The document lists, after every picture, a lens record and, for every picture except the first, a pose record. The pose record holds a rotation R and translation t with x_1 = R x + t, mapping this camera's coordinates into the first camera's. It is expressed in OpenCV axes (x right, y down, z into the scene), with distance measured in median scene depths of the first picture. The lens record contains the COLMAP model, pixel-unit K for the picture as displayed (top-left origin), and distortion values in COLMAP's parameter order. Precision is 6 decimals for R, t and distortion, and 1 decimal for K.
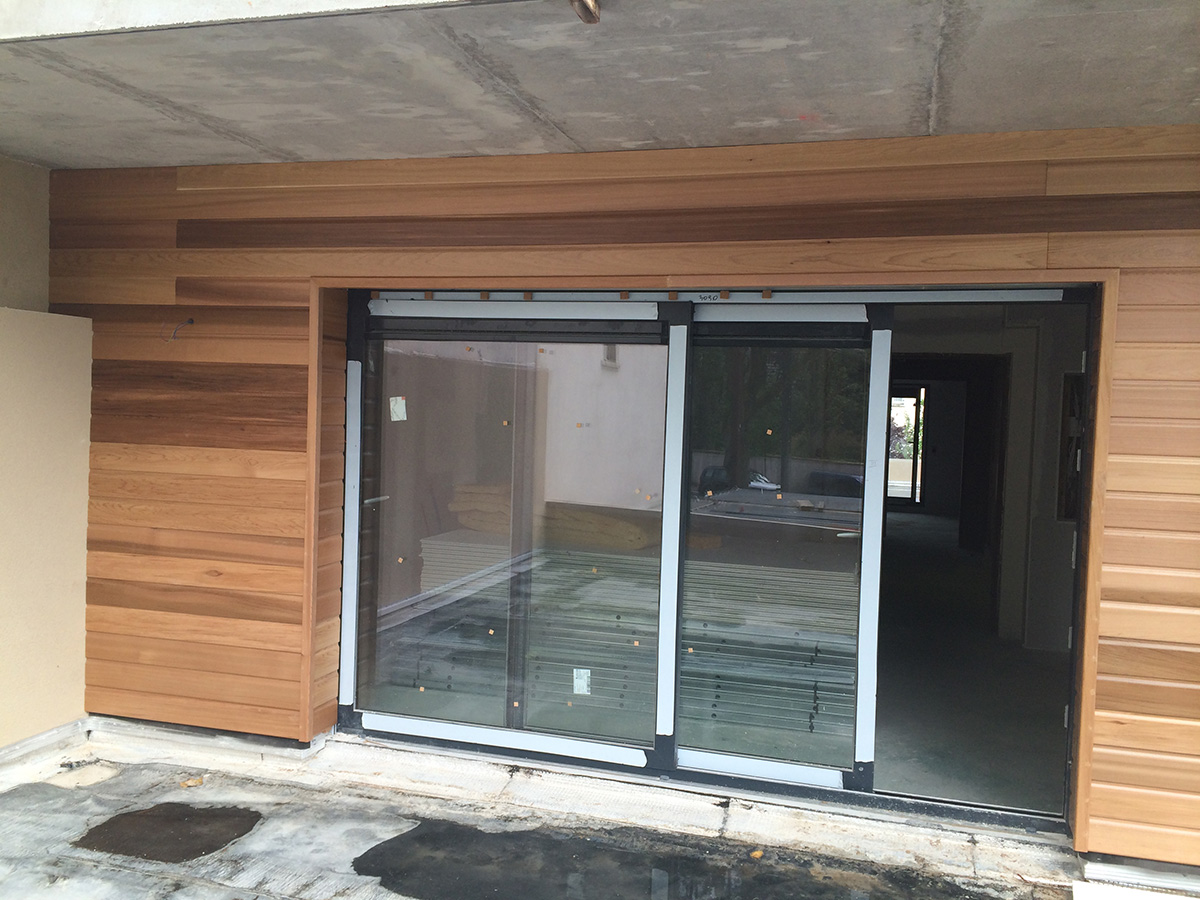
lens RADIAL K [[1023.3, 0, 600.0], [0, 1023.3, 450.0], [0, 0, 1]] dist [0.096681, -0.137028]
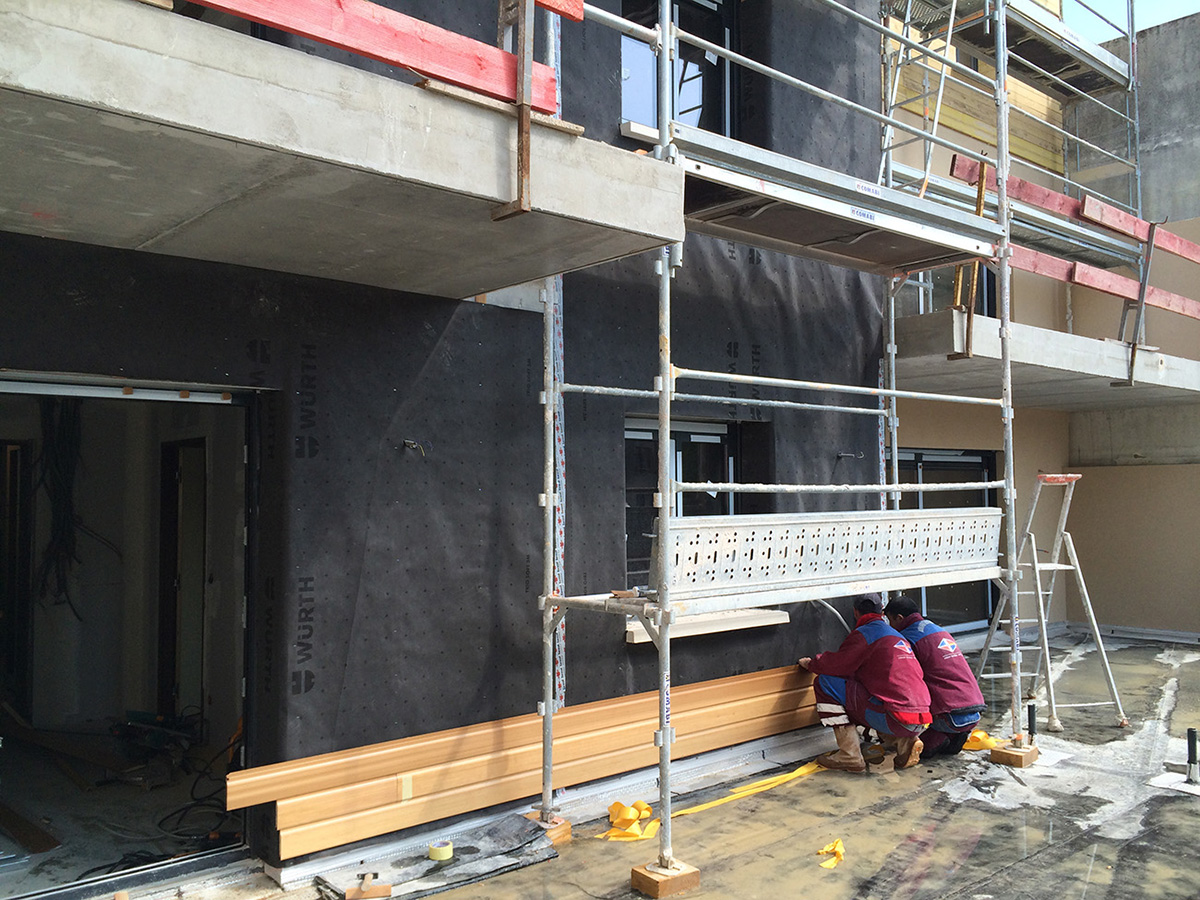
lens RADIAL K [[1023.3, 0, 600.0], [0, 1023.3, 450.0], [0, 0, 1]] dist [0.096681, -0.137028]
pose [[0.524016, 0.002706, 0.851704, -0.416769], [0.059168, 0.997463, -0.039572, -0.022592], [-0.849650, 0.071130, 0.522527, 0.026570]]
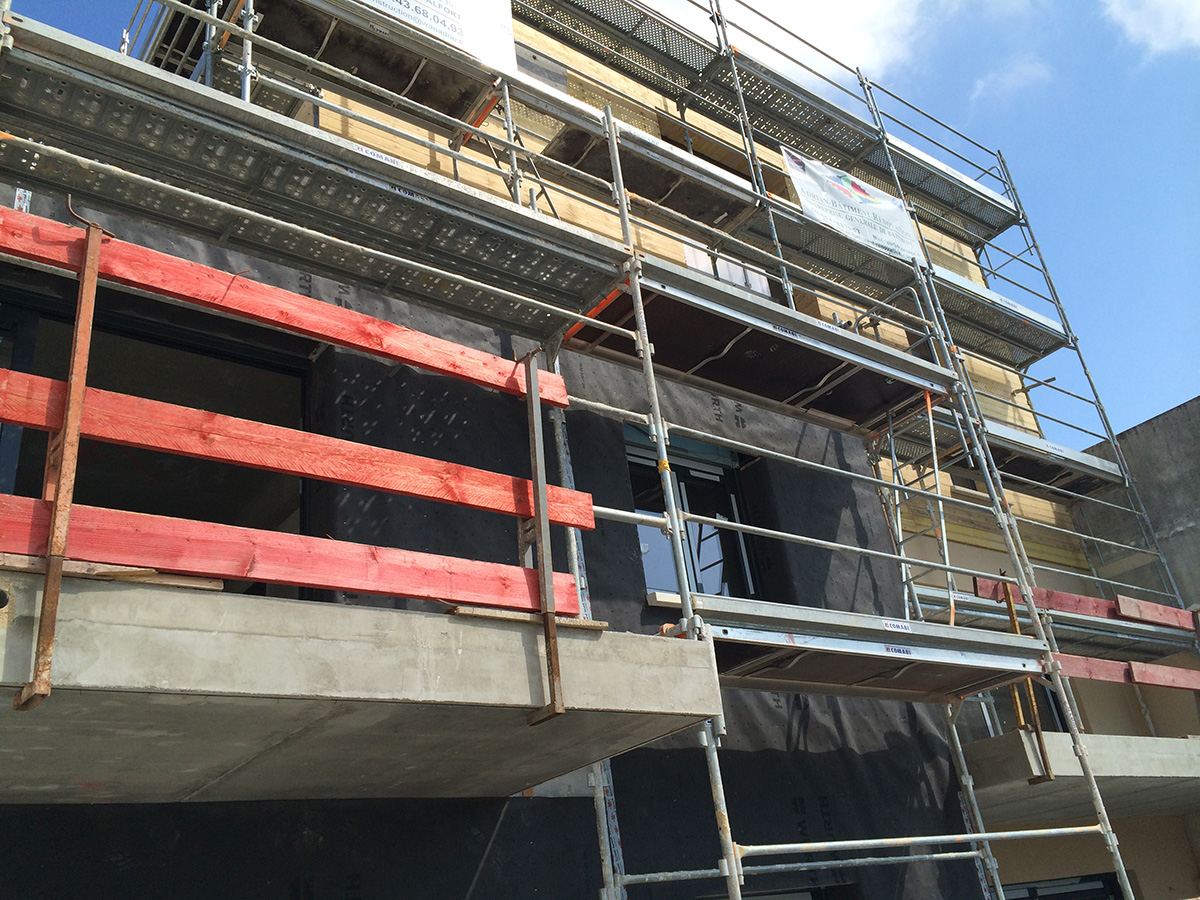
lens RADIAL K [[1023.3, 0, 600.0], [0, 1023.3, 450.0], [0, 0, 1]] dist [0.096681, -0.137028]
pose [[0.580827, 0.276520, 0.765622, -0.429507], [0.177594, 0.874835, -0.450693, -0.063909], [-0.794418, 0.397745, 0.459020, -0.008209]]
